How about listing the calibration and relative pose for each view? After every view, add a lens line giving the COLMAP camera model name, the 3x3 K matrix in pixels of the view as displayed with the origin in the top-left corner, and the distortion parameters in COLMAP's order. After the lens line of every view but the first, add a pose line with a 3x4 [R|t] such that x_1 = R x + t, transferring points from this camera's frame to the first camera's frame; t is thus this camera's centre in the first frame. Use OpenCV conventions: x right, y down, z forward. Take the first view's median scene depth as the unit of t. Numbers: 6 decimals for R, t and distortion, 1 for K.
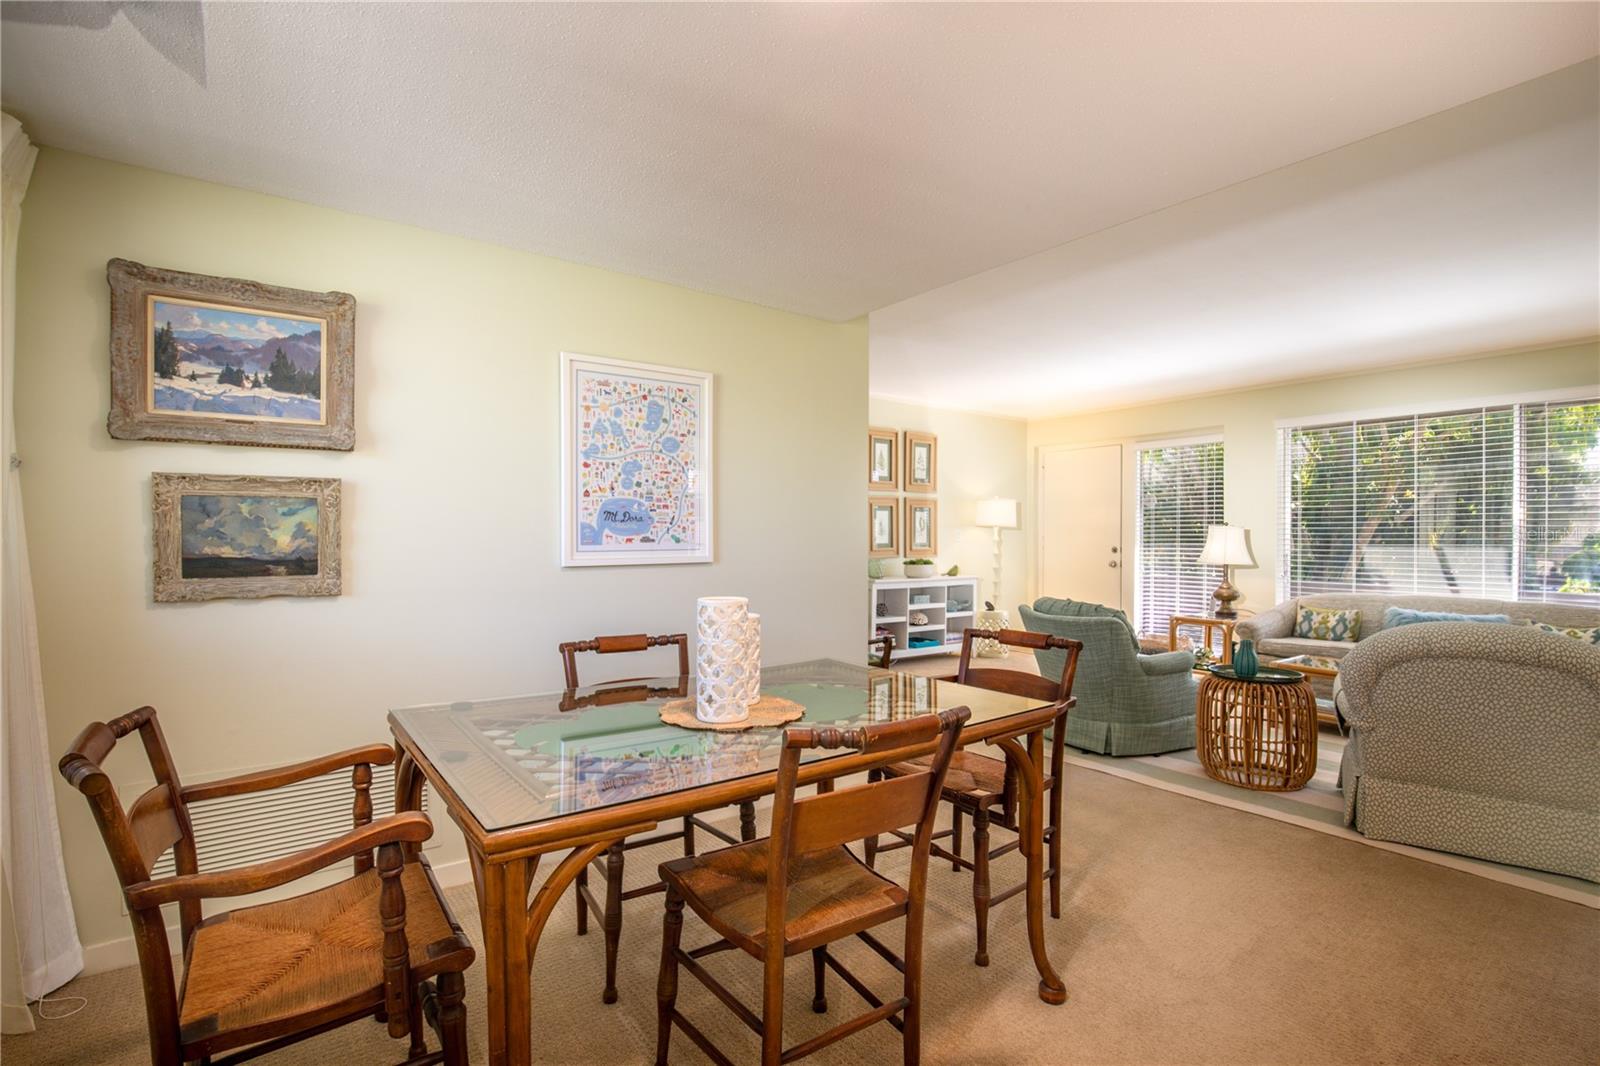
lens RADIAL K [[734.8, 0, 797.2], [0, 734.8, 541.6], [0, 0, 1]] dist [-0.034460, 0.006190]
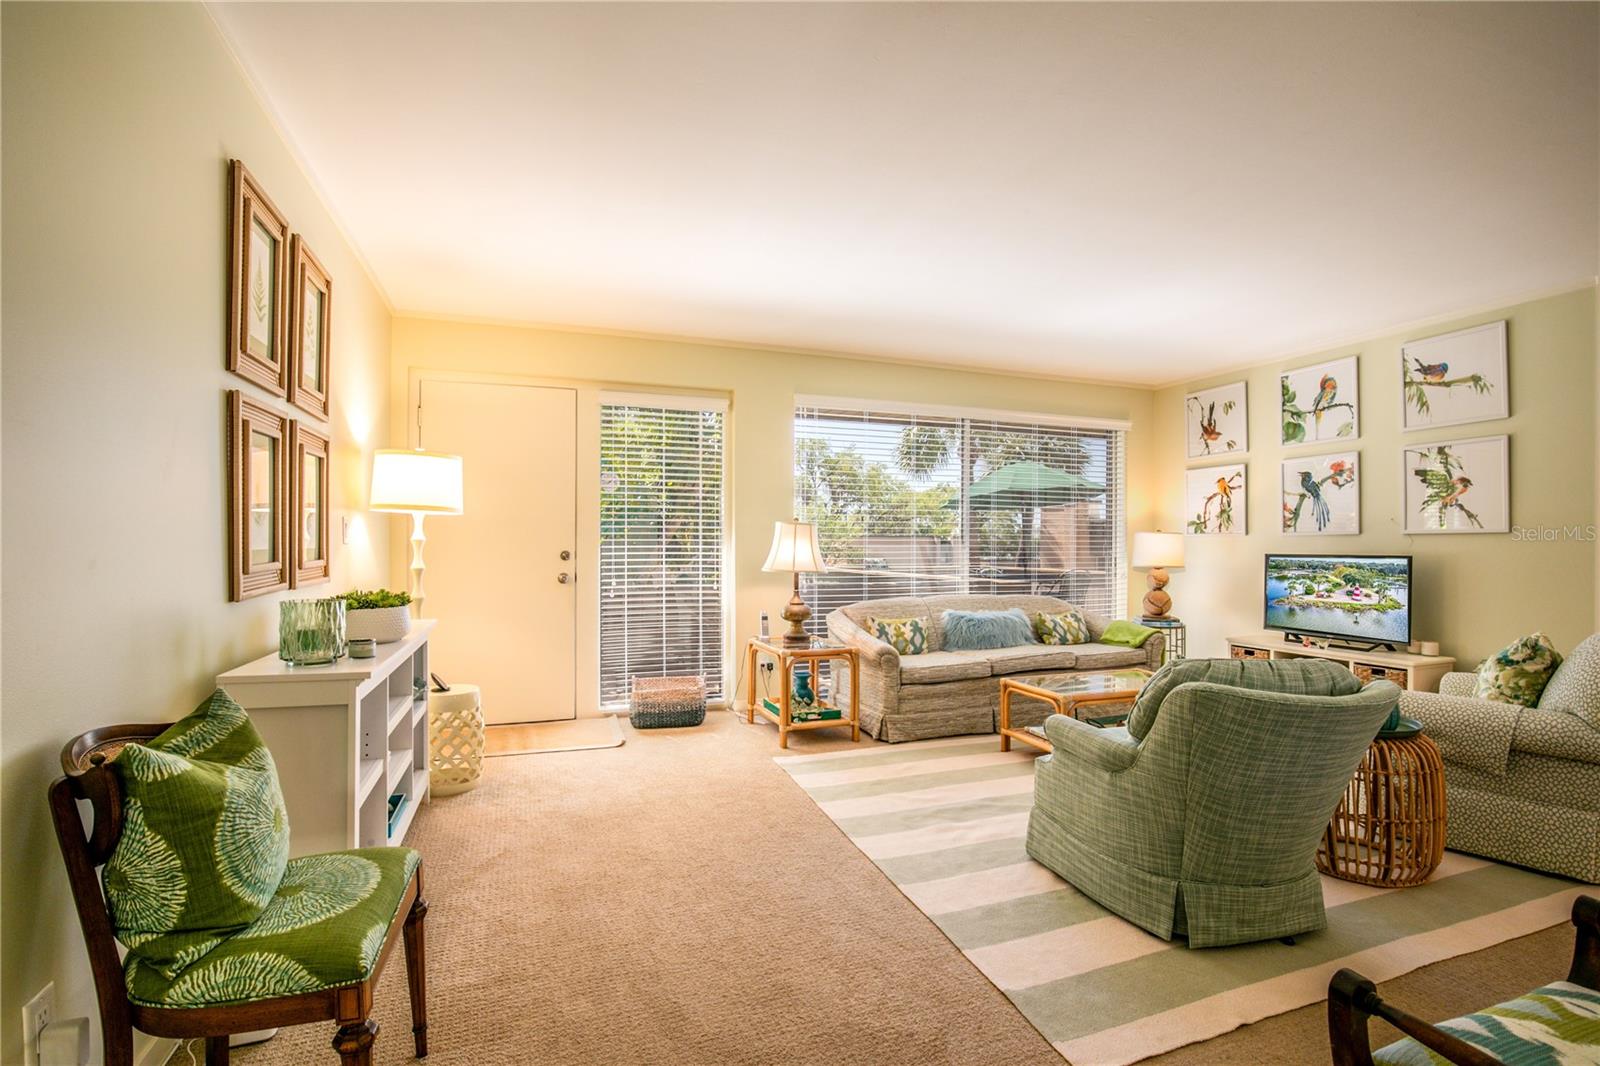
lens RADIAL K [[734.8, 0, 792.4], [0, 734.8, 544.5], [0, 0, 1]] dist [-0.034460, 0.006190]
pose [[0.290170, -0.006884, 0.956950, -0.314526], [0.000142, 0.999974, 0.007150, -0.006614], [-0.956975, -0.001939, 0.290163, 1.758130]]
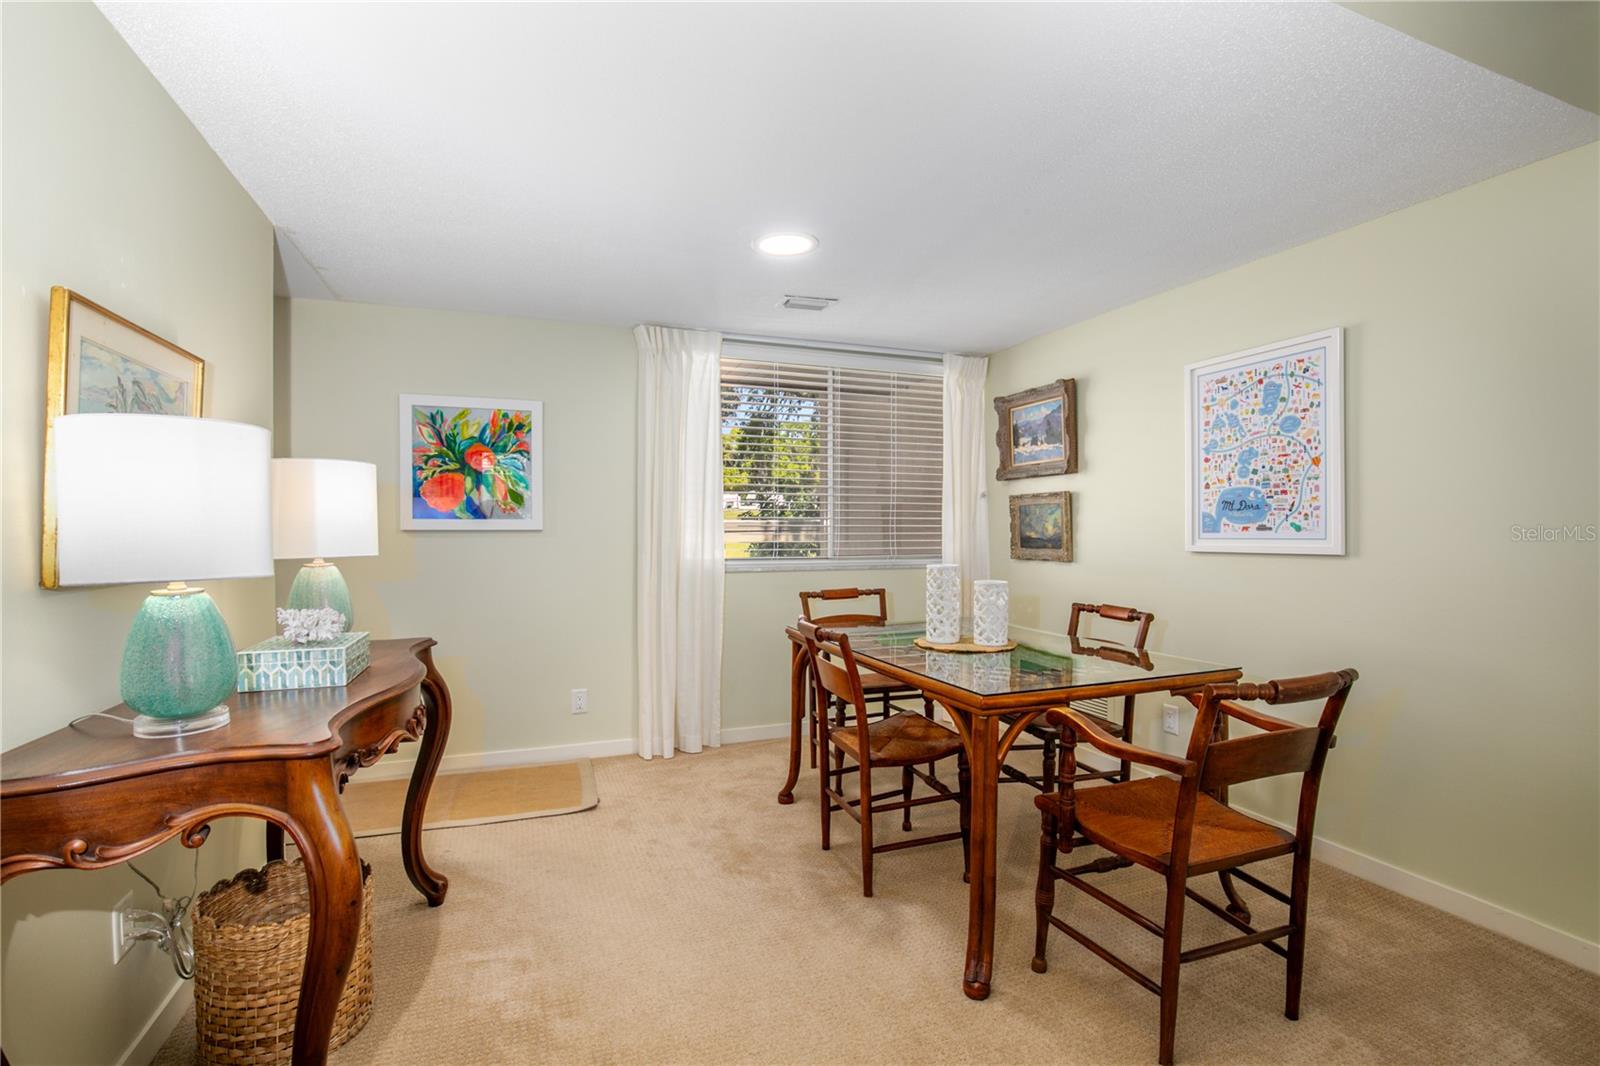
lens RADIAL K [[734.8, 0, 791.4], [0, 734.8, 533.9], [0, 0, 1]] dist [-0.034460, 0.006190]
pose [[-0.269643, 0.005047, -0.962947, 0.920195], [-0.004718, 0.999967, 0.006562, 0.002029], [0.962949, 0.006312, -0.269610, 0.687336]]
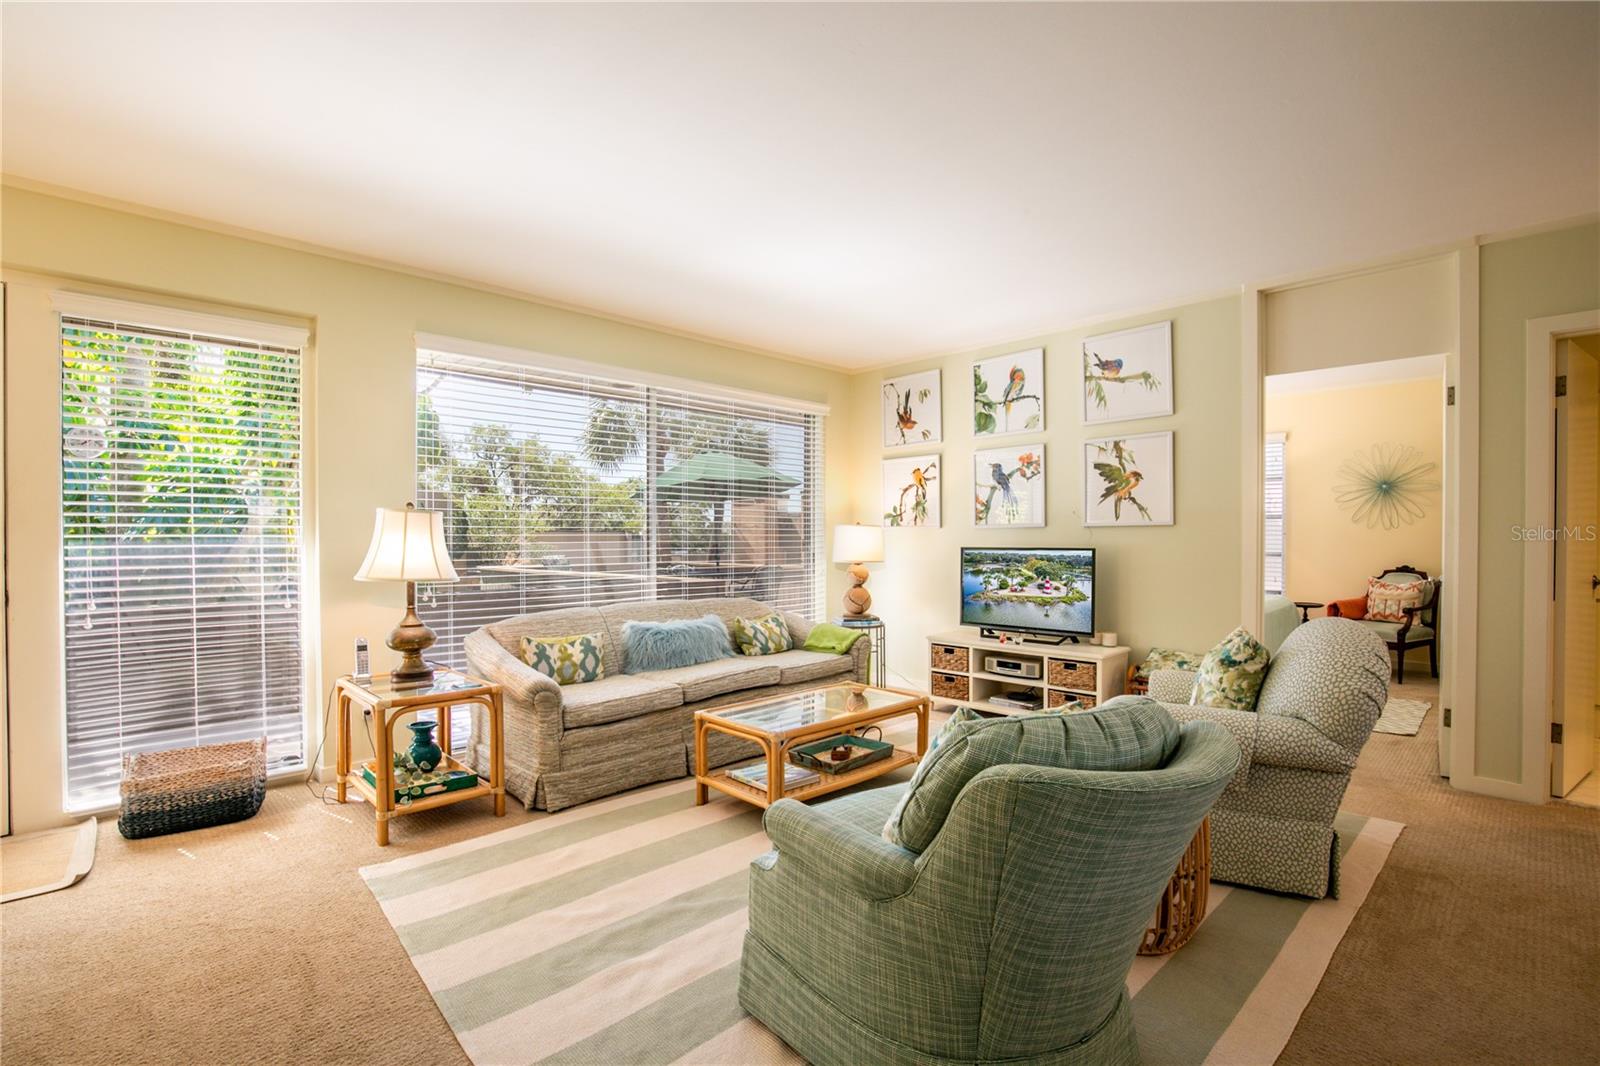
lens RADIAL K [[734.8, 0, 794.1], [0, 734.8, 537.3], [0, 0, 1]] dist [-0.034460, 0.006190]
pose [[-0.121344, -0.005524, 0.992595, 0.069387], [0.002724, 0.999979, 0.005898, -0.005580], [-0.992607, 0.003419, -0.121327, 1.768648]]
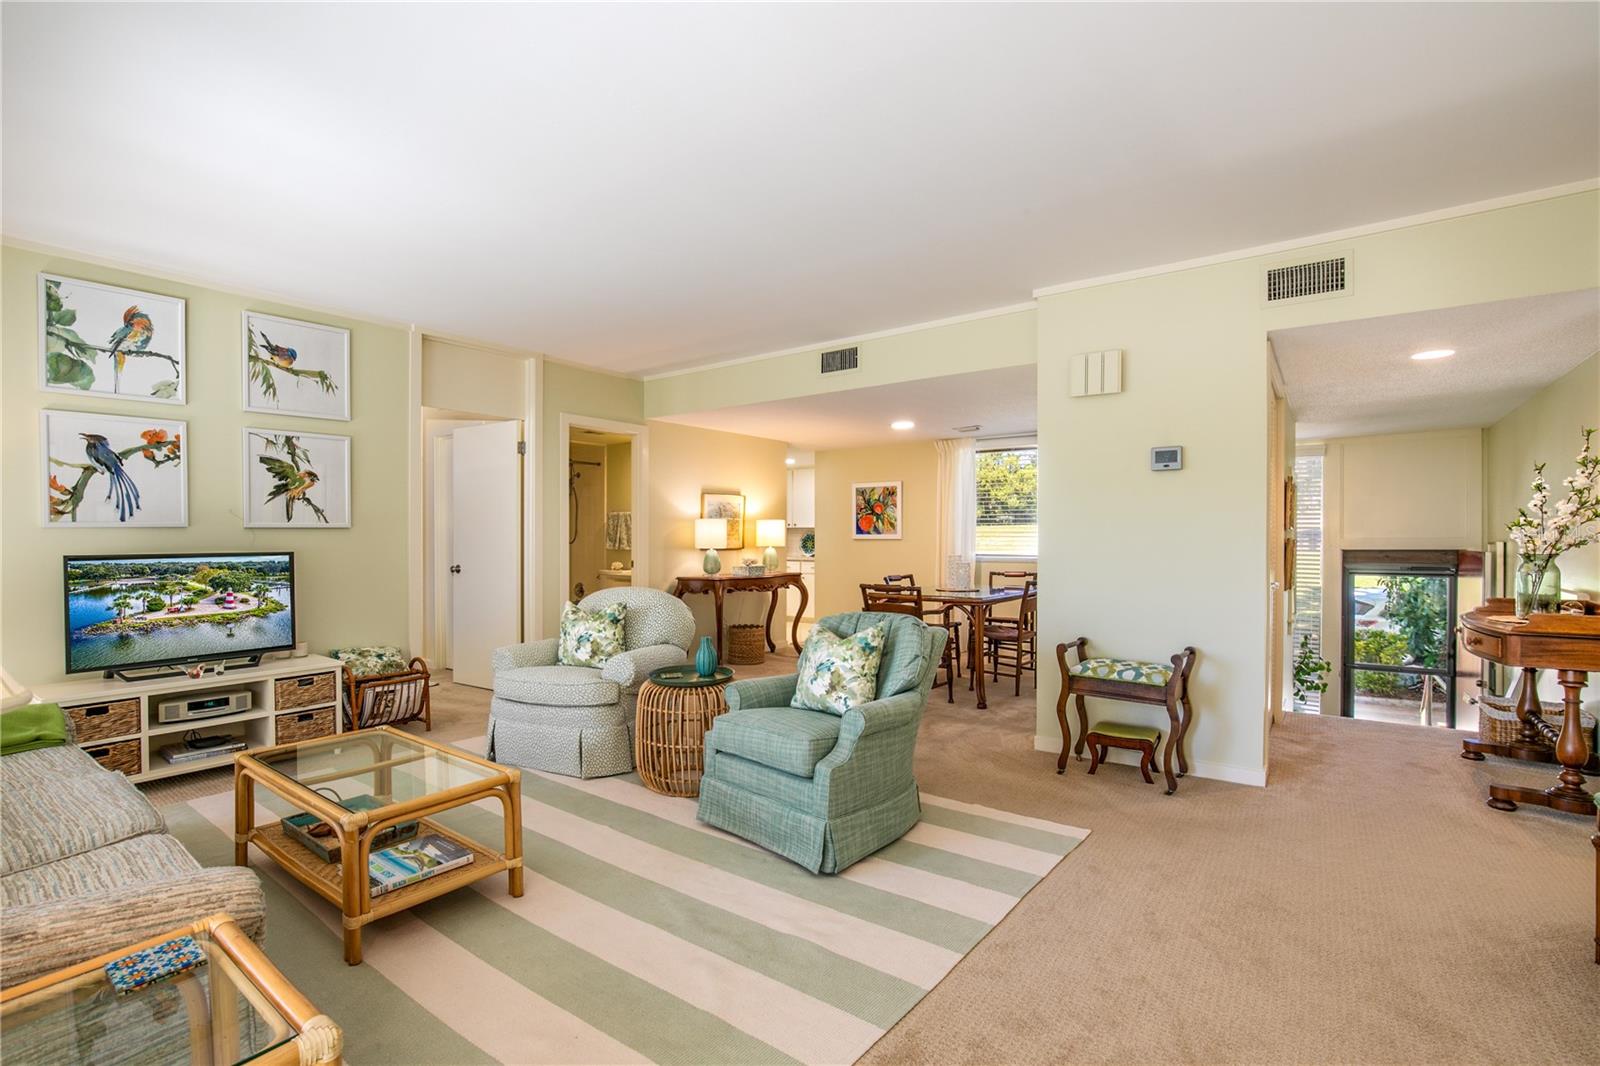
lens RADIAL K [[734.8, 0, 792.9], [0, 734.8, 545.8], [0, 0, 1]] dist [-0.034460, 0.006190]
pose [[-0.957744, 0.000682, -0.287620, 1.031678], [-0.003569, 0.999892, 0.014256, -0.006994], [0.287598, 0.014680, -0.957639, 2.595750]]
